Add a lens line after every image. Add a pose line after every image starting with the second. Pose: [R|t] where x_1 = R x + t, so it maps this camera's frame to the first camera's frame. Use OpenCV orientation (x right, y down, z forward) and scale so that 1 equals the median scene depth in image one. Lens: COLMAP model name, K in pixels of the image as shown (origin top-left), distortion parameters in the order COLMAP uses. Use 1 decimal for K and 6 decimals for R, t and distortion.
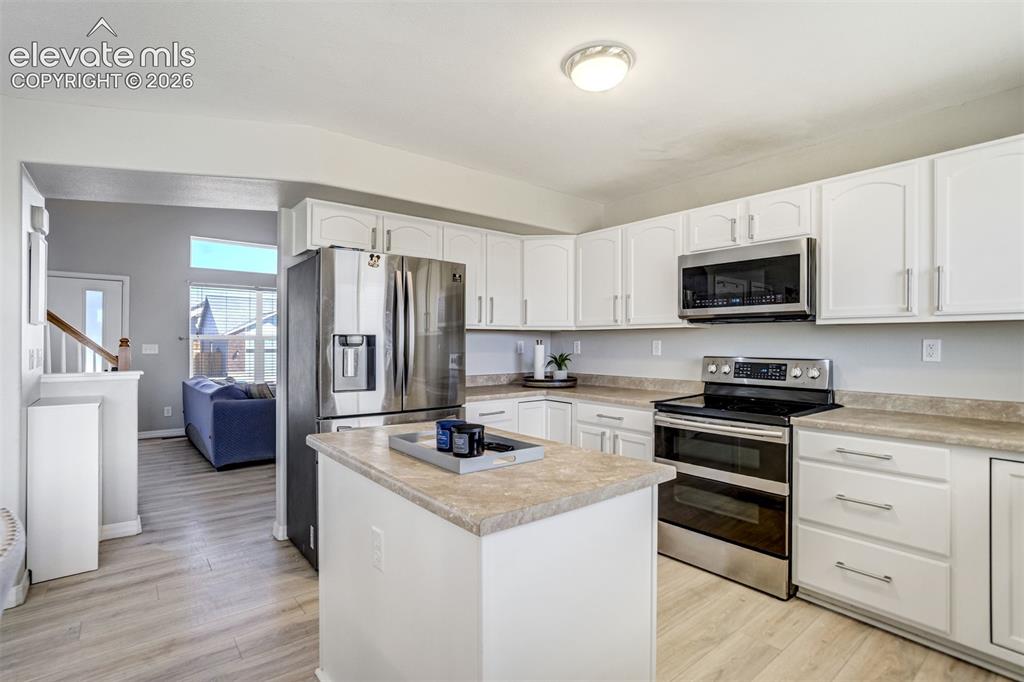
lens RADIAL K [[496.1, 0, 503.8], [0, 496.1, 345.7], [0, 0, 1]] dist [-0.001753, -0.000096]
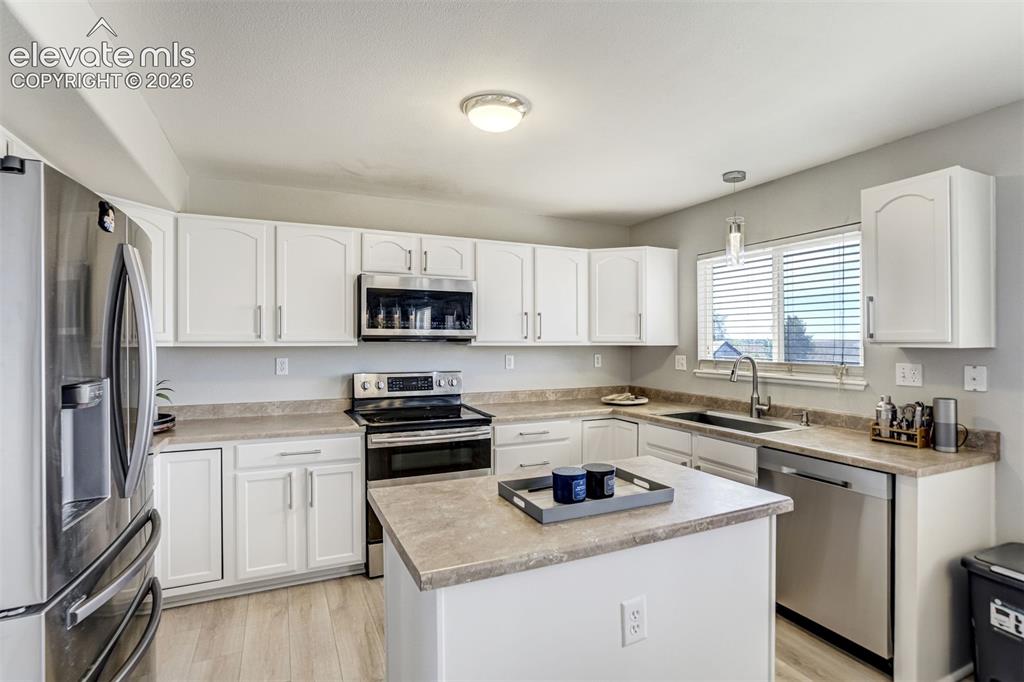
lens RADIAL K [[522.5, 0, 543.7], [0, 522.5, 337.4], [0, 0, 1]] dist [-0.001471, -0.000123]
pose [[0.220843, 0.002534, 0.975306, -0.612360], [0.003458, 0.999988, -0.003382, -0.052523], [-0.975303, 0.004120, 0.220832, 0.438374]]
